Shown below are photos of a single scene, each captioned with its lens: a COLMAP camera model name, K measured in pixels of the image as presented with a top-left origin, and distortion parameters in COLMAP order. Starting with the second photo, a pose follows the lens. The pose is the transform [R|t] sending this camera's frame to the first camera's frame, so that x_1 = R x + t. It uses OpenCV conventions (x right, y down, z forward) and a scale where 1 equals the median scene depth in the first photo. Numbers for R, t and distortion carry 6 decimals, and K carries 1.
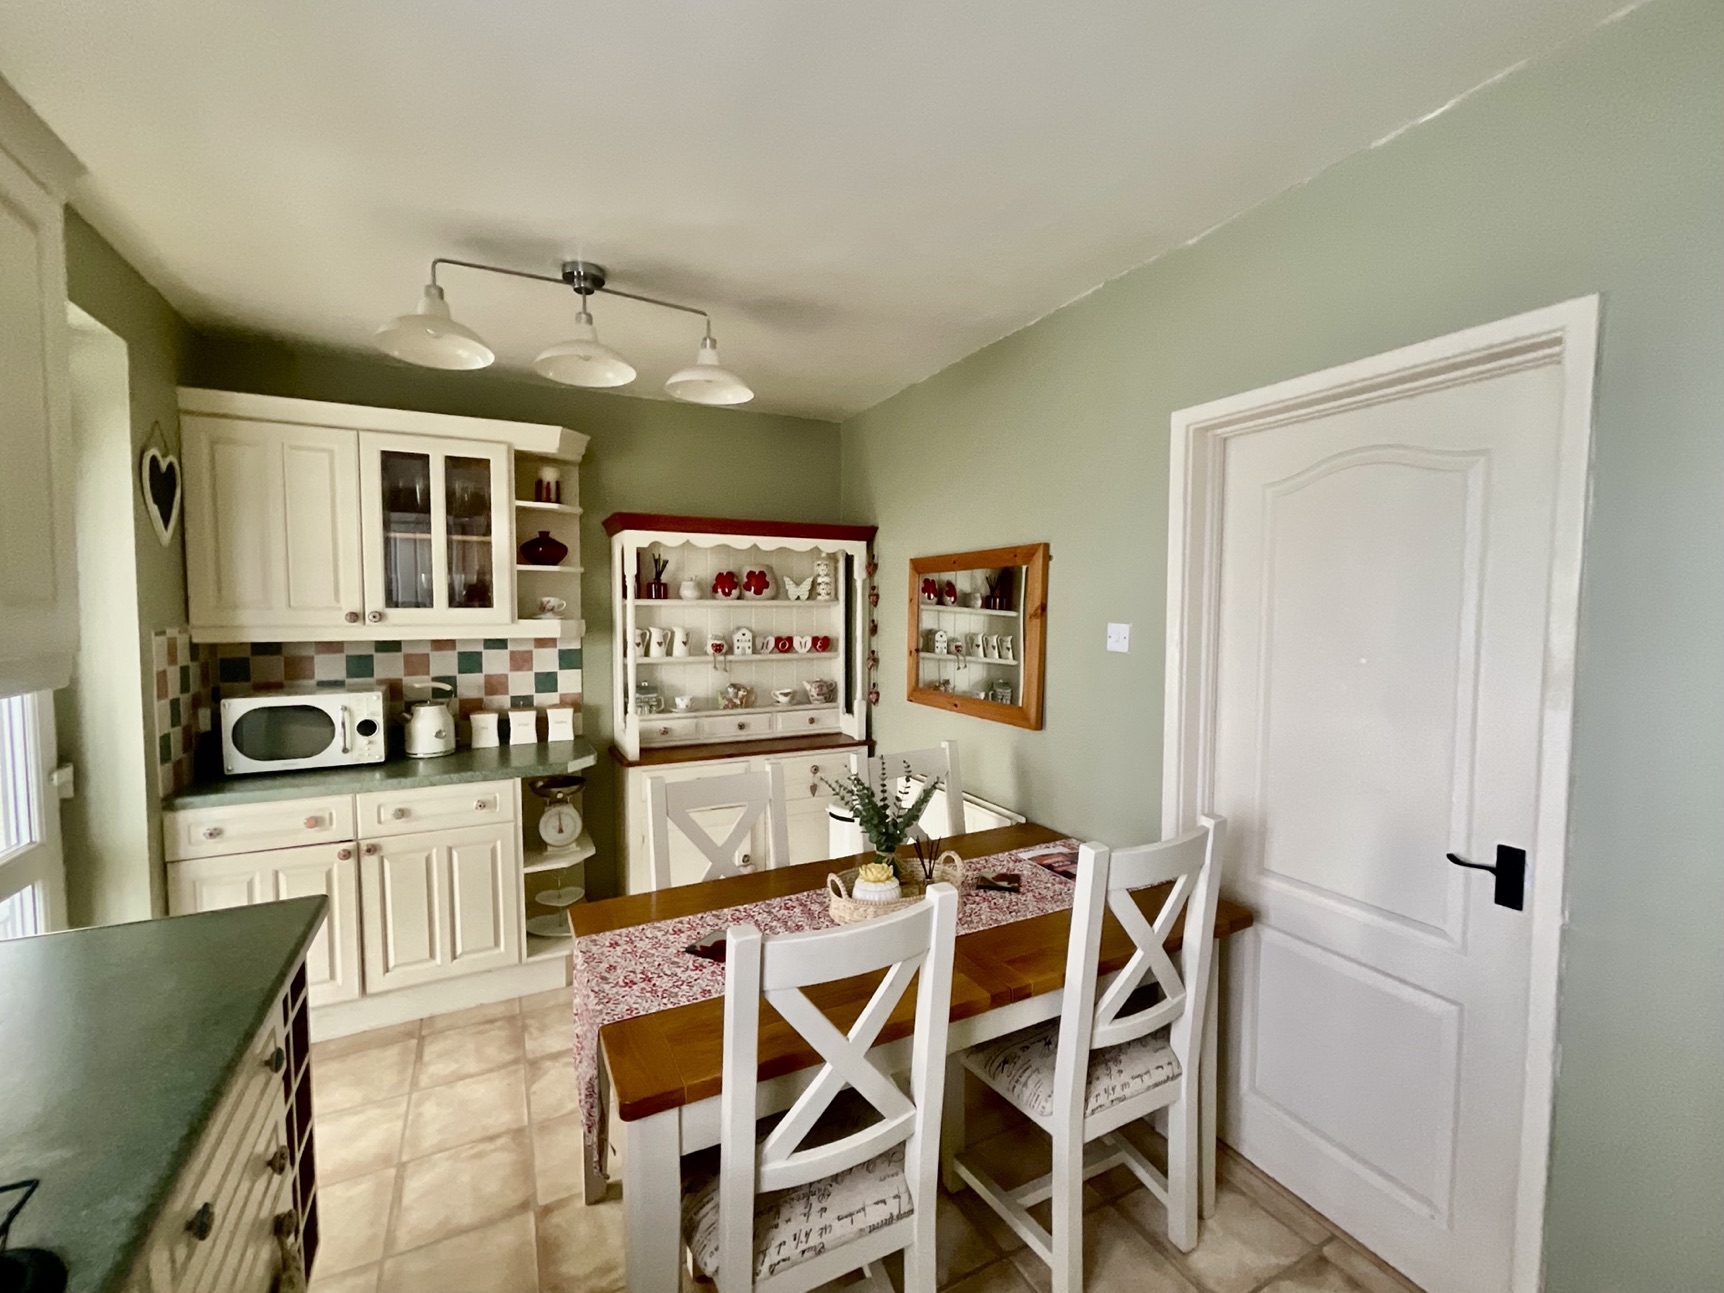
lens RADIAL K [[752.8, 0, 859.6], [0, 752.8, 643.9], [0, 0, 1]] dist [0.012856, -0.000155]
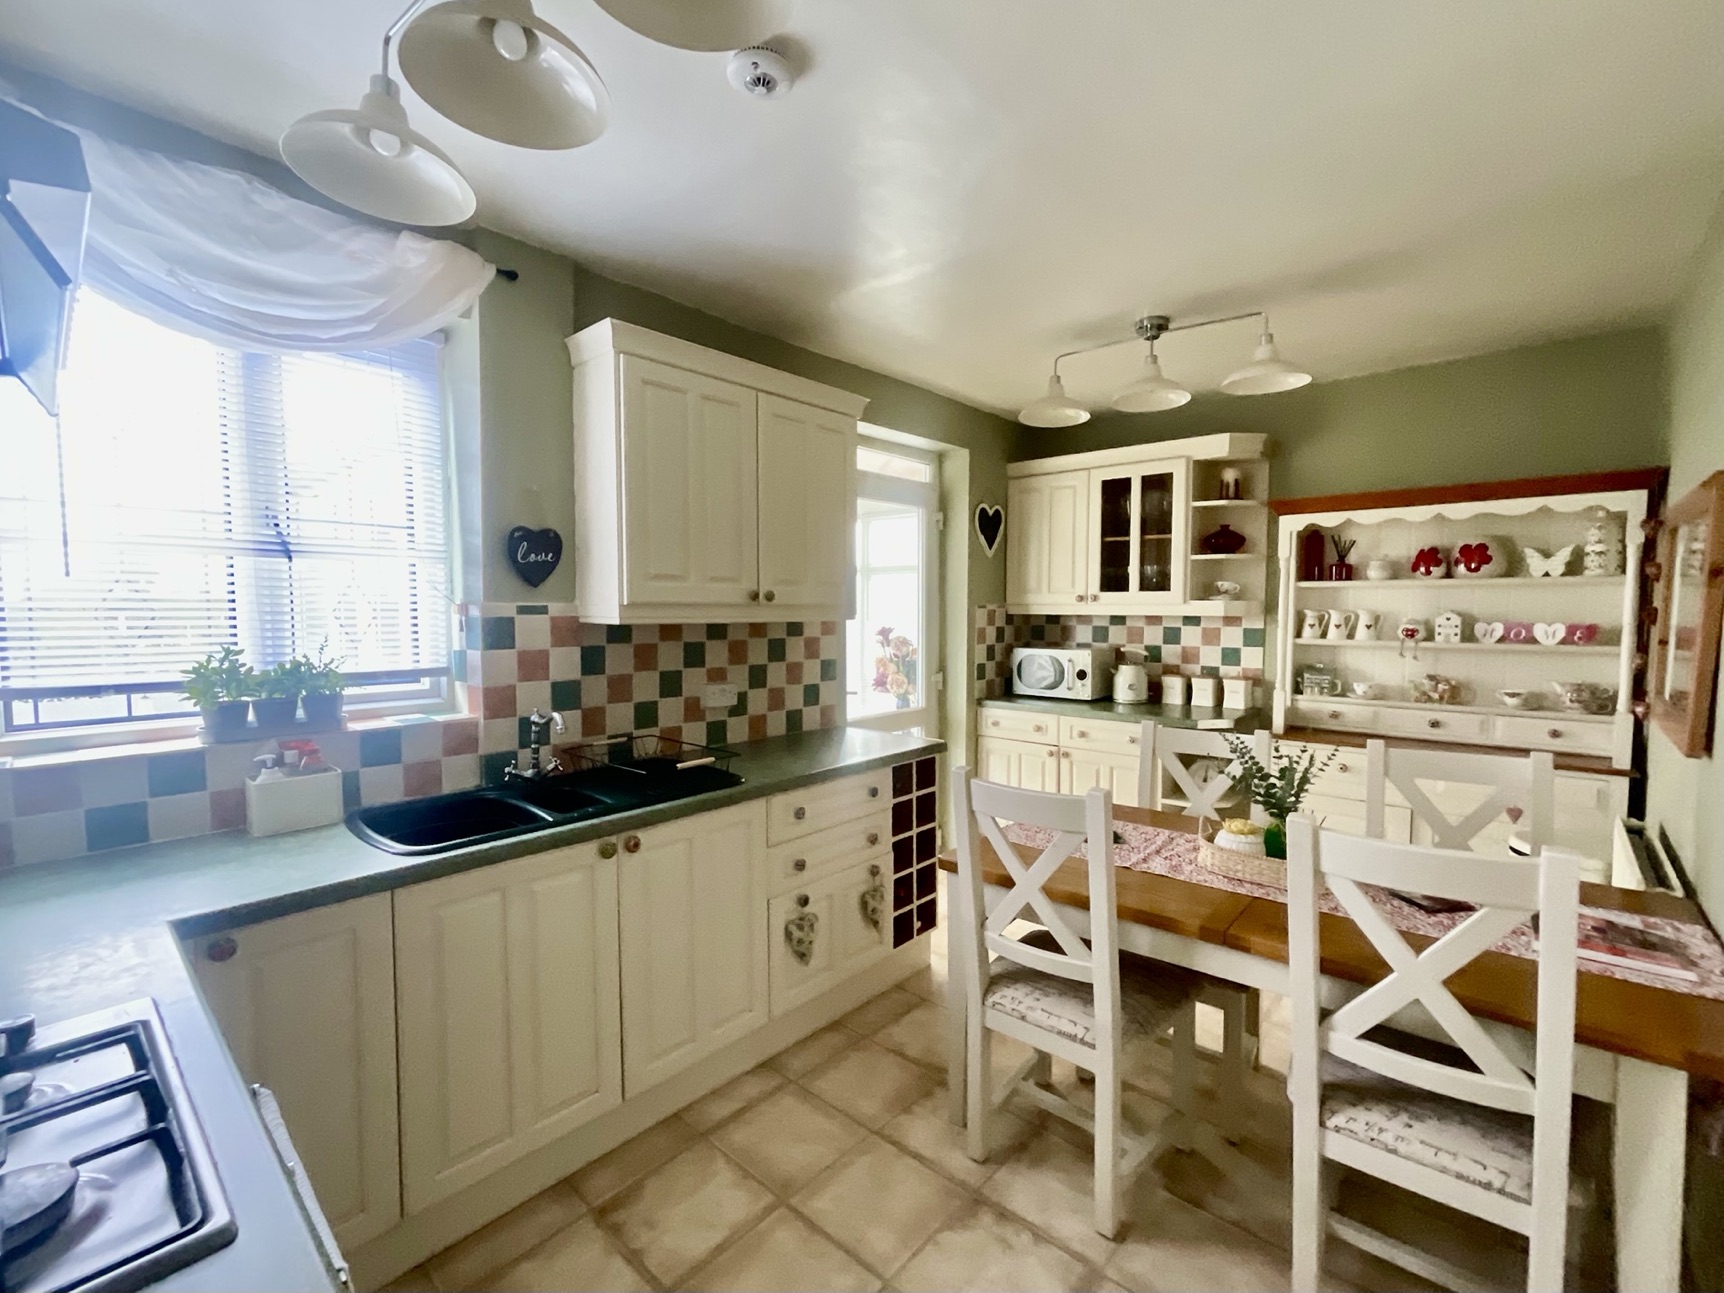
lens RADIAL K [[752.8, 0, 863.5], [0, 752.8, 652.0], [0, 0, 1]] dist [0.012856, -0.000155]
pose [[0.375087, 0.060007, -0.925045, 0.453332], [-0.041250, 0.997995, 0.048013, 0.012613], [0.926071, 0.020149, 0.376810, 0.056864]]
